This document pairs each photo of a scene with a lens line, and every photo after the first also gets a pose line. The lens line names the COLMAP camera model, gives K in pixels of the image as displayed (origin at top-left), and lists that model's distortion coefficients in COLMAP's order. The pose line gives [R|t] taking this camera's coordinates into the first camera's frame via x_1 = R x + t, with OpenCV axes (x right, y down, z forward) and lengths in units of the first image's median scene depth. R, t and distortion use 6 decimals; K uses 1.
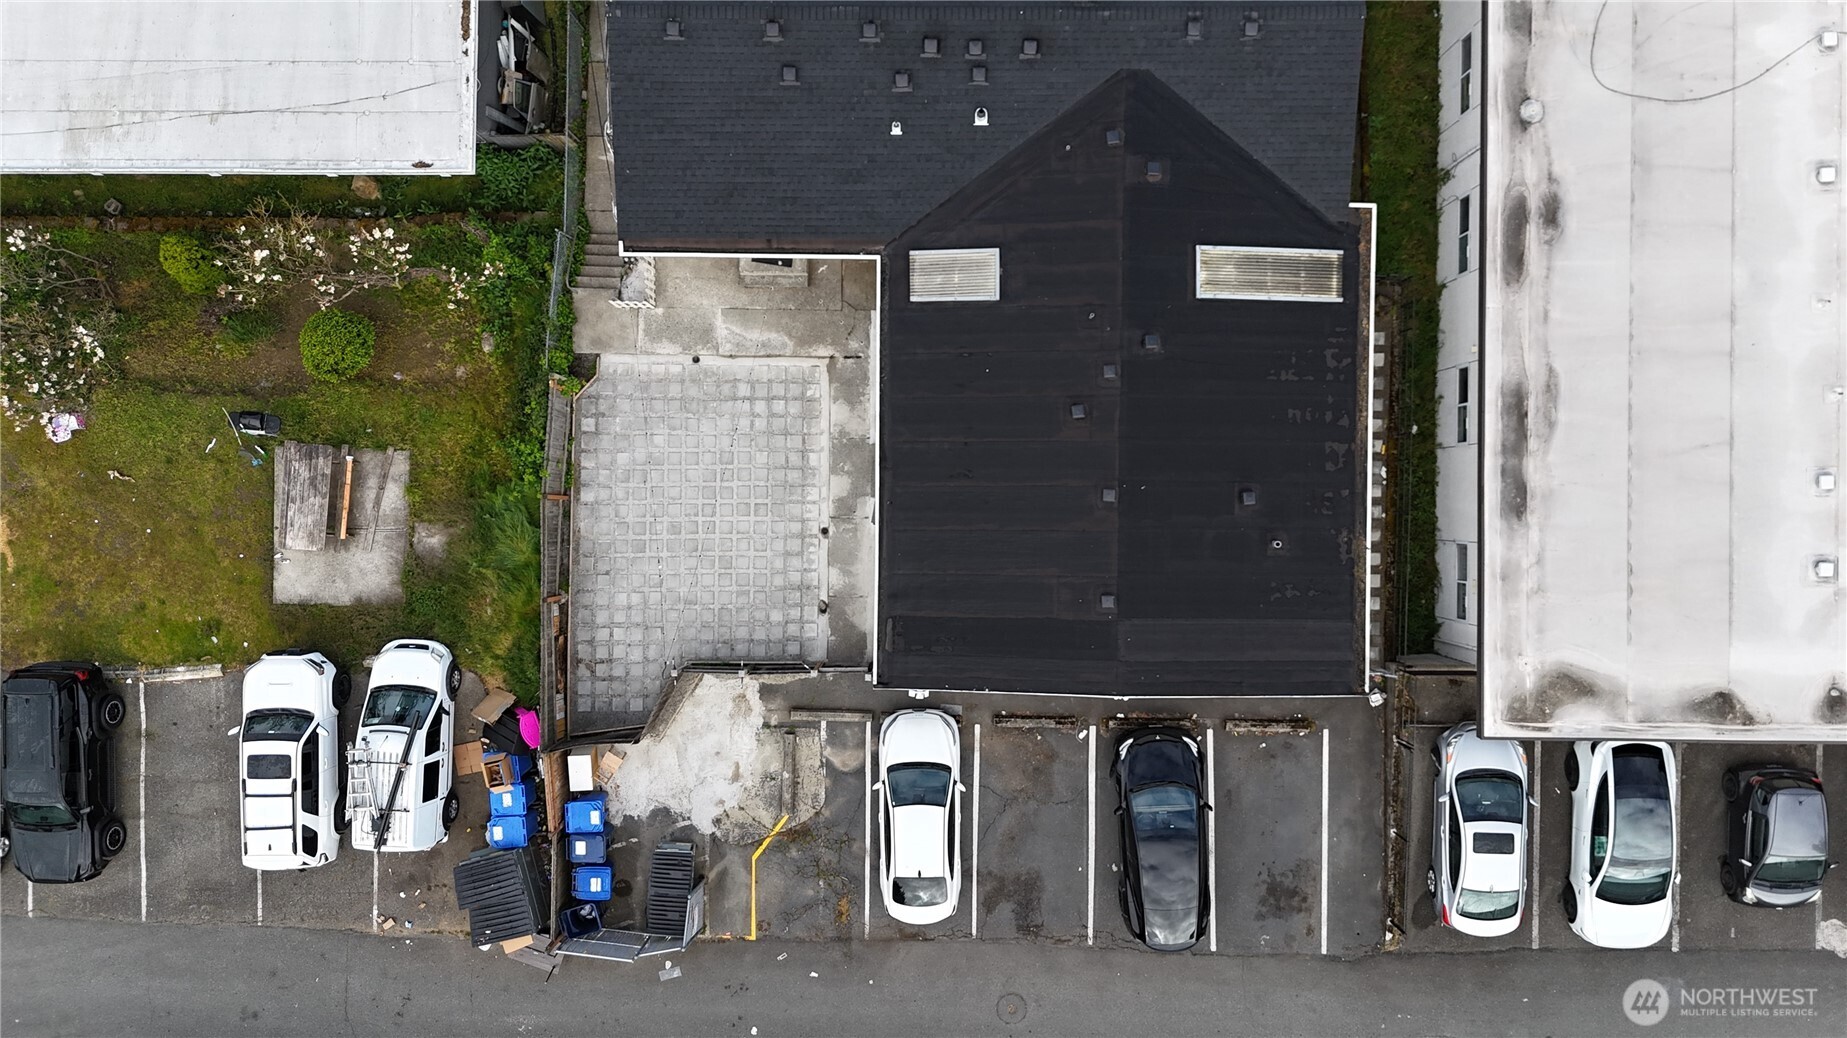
lens RADIAL K [[1356.4, 0, 931.5], [0, 1356.4, 518.8], [0, 0, 1]] dist [0.070737, -0.068425]
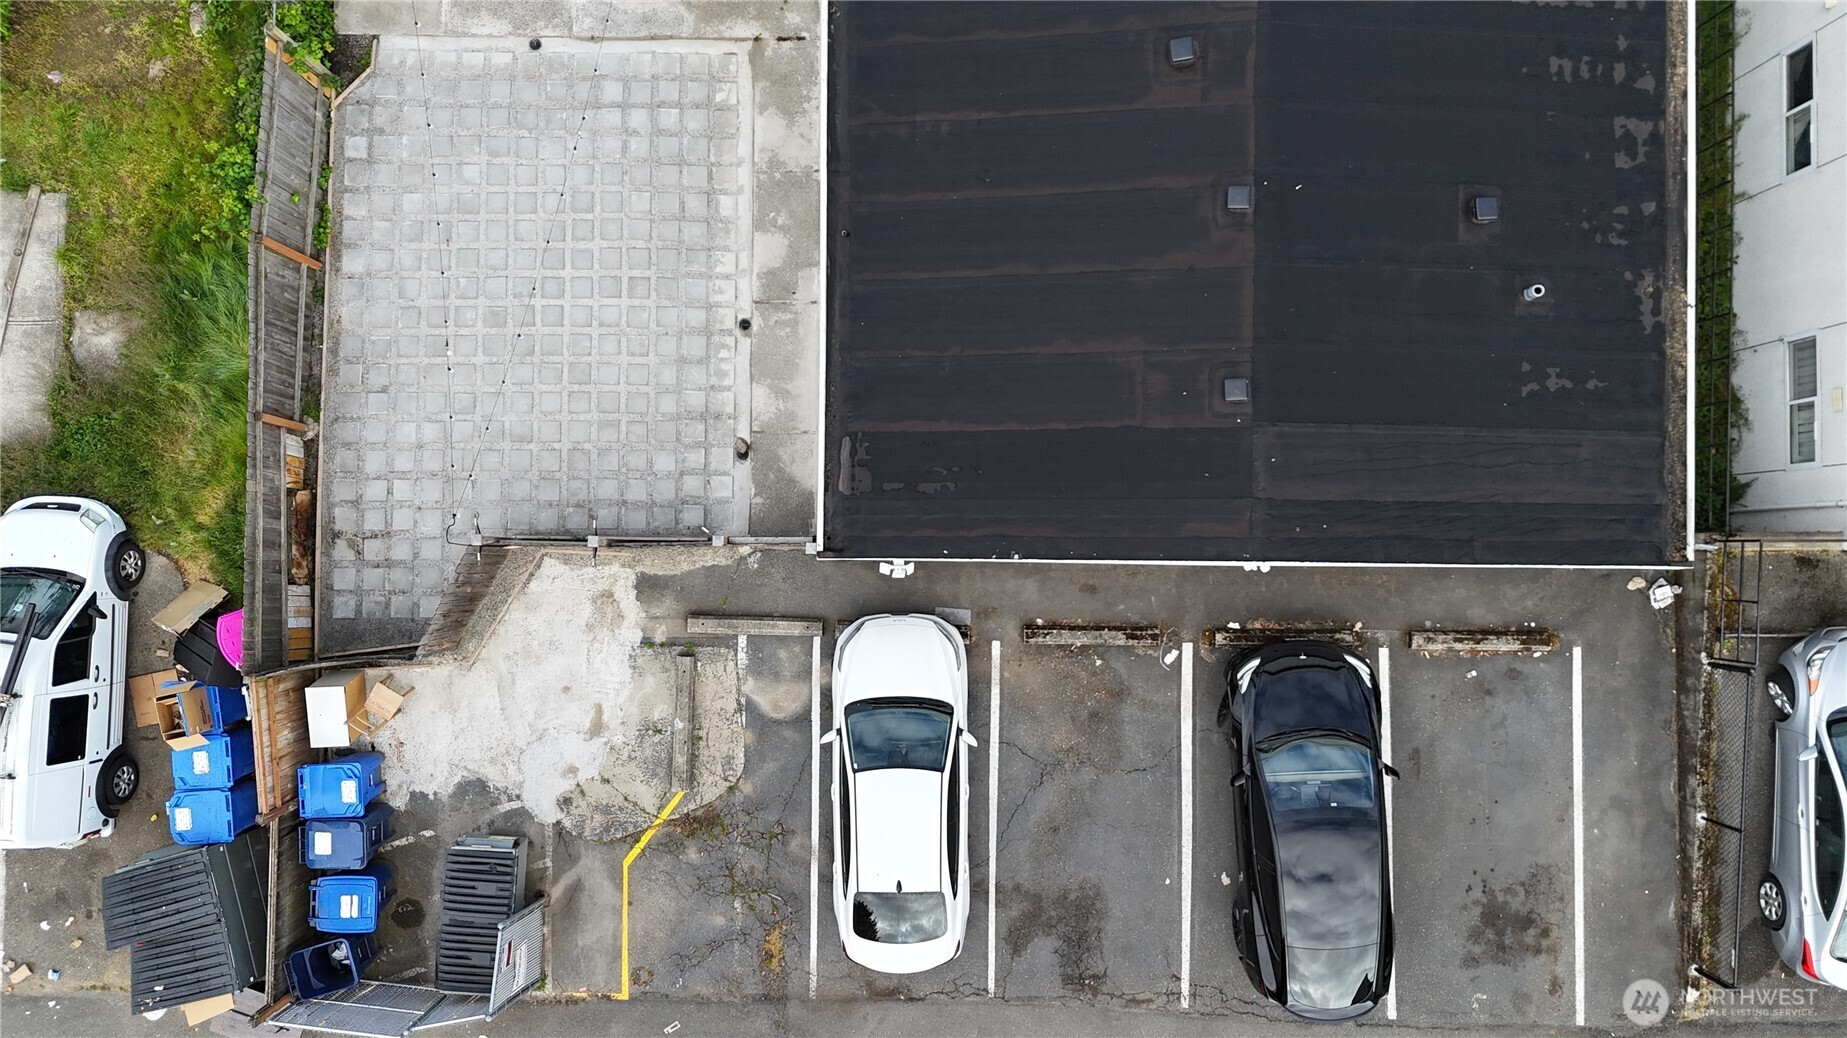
lens RADIAL K [[1356.4, 0, 927.0], [0, 1356.4, 519.1], [0, 0, 1]] dist [0.070737, -0.068425]
pose [[0.999999, -0.000096, -0.001684, 0.004122], [0.000044, 0.999527, -0.030742, 0.117225], [0.001686, 0.030742, 0.999526, 0.397734]]
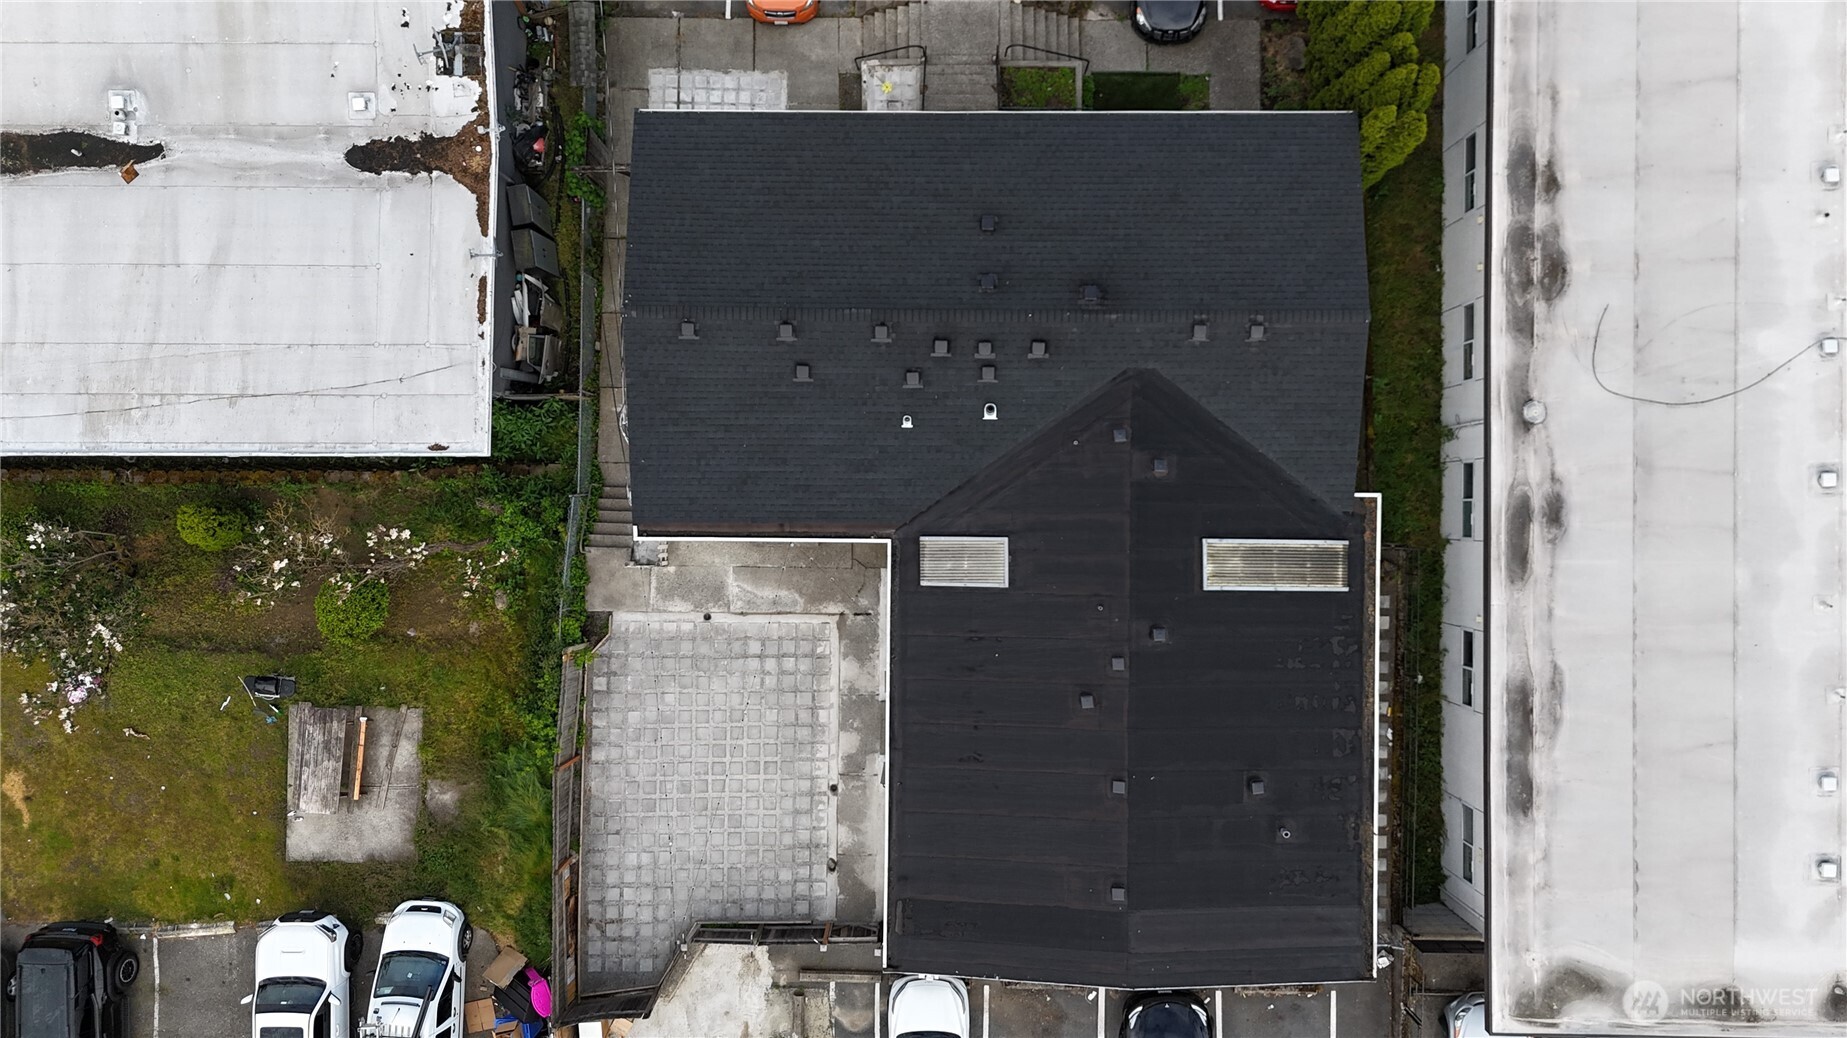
lens RADIAL K [[1356.4, 0, 930.4], [0, 1356.4, 514.4], [0, 0, 1]] dist [0.070737, -0.068425]
pose [[1.000000, 0.000495, 0.000147, -0.007781], [-0.000494, 0.999991, -0.004153, -0.192793], [-0.000149, 0.004153, 0.999991, -0.008907]]
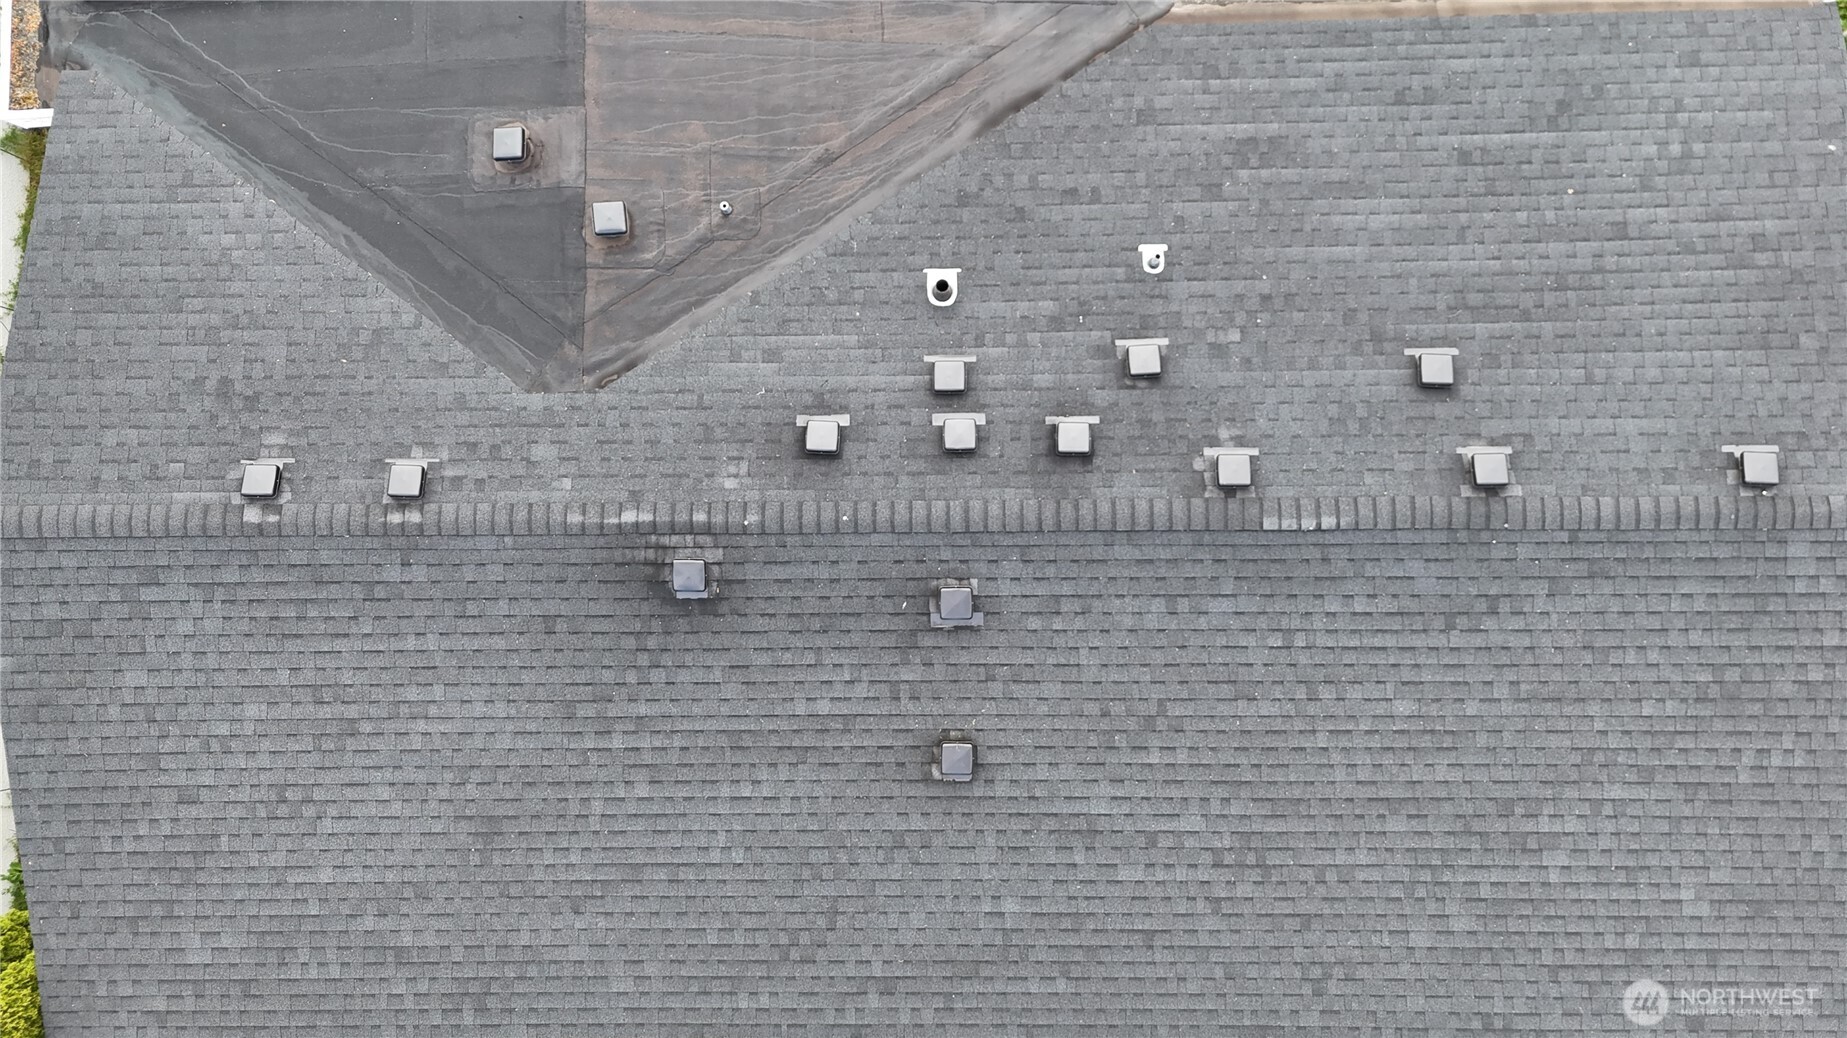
lens RADIAL K [[1356.4, 0, 907.5], [0, 1356.4, 523.2], [0, 0, 1]] dist [0.070737, -0.068425]
pose [[-0.998948, 0.013284, 0.043898, 0.026994], [-0.012135, -0.999580, 0.026328, -0.338348], [0.044230, 0.025768, 0.998689, 0.543571]]
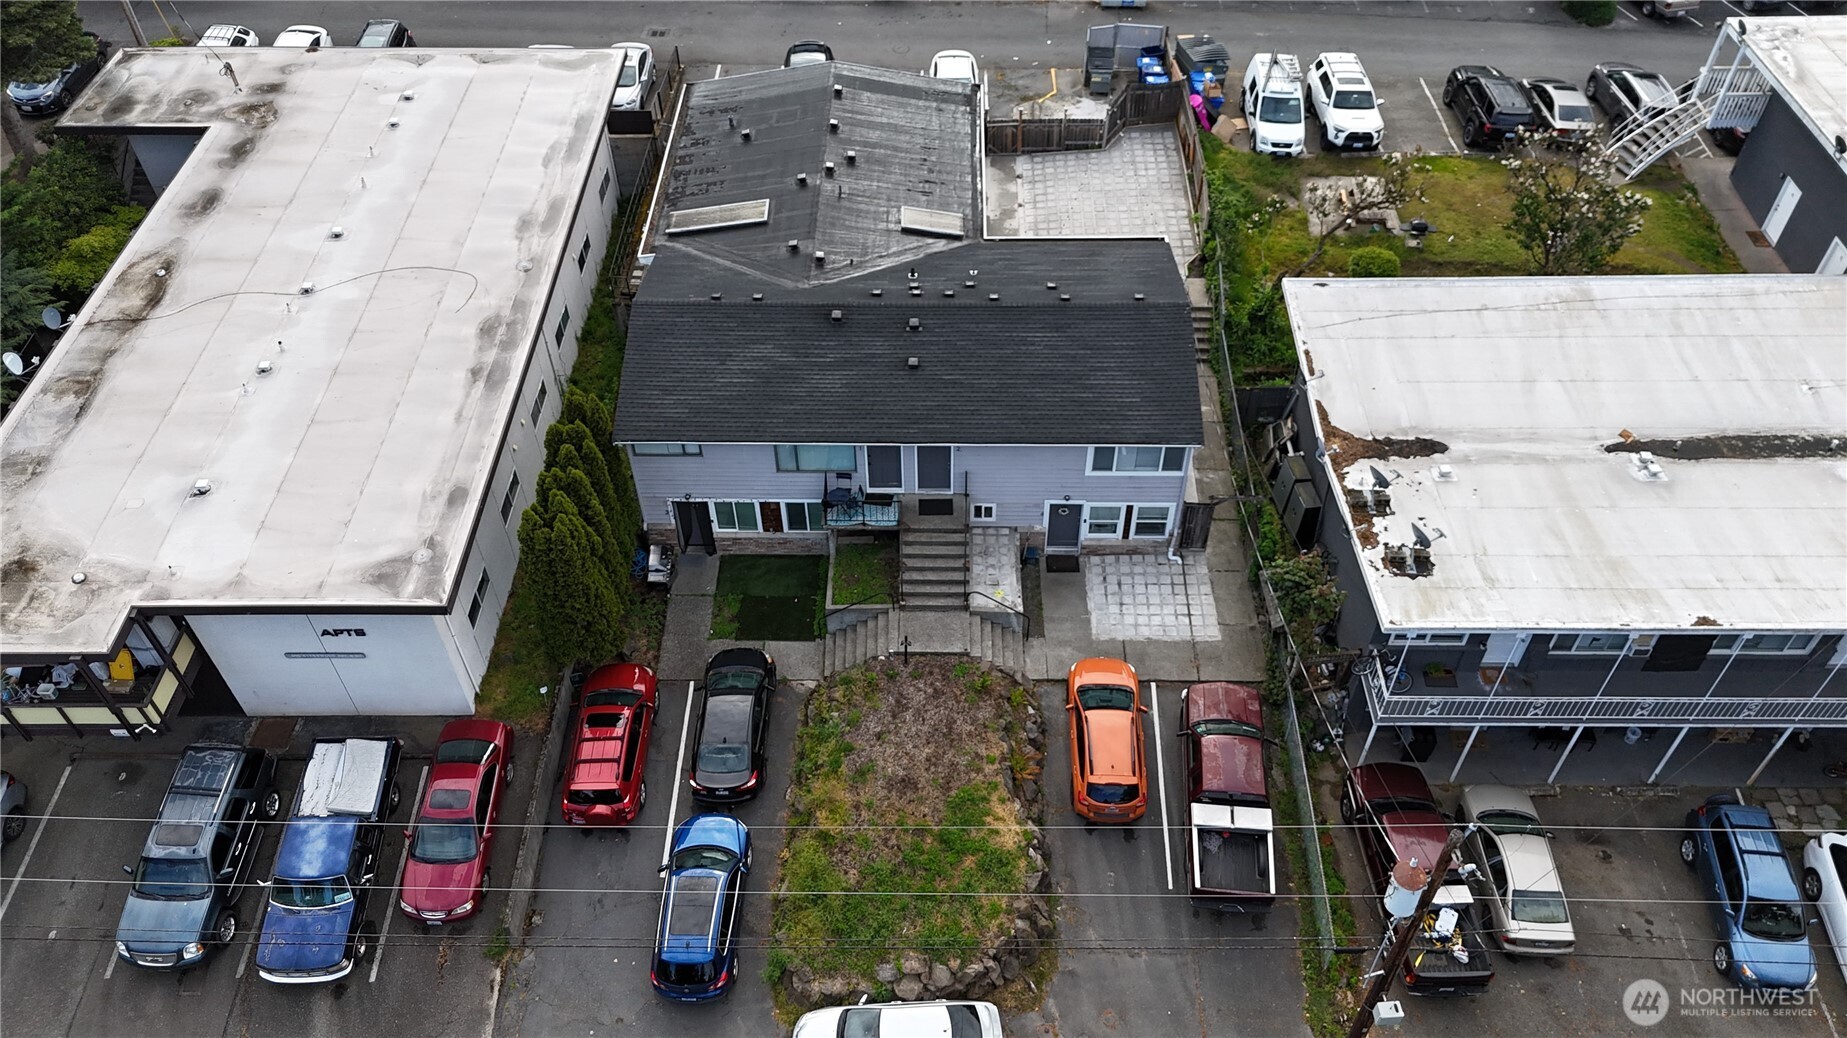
lens RADIAL K [[1356.4, 0, 919.2], [0, 1356.4, 519.0], [0, 0, 1]] dist [0.070737, -0.068425]
pose [[-0.999576, 0.011431, 0.026776, -0.003866], [0.009967, -0.729764, 0.683627, -1.284421], [0.027355, 0.683604, 0.729340, 0.144427]]
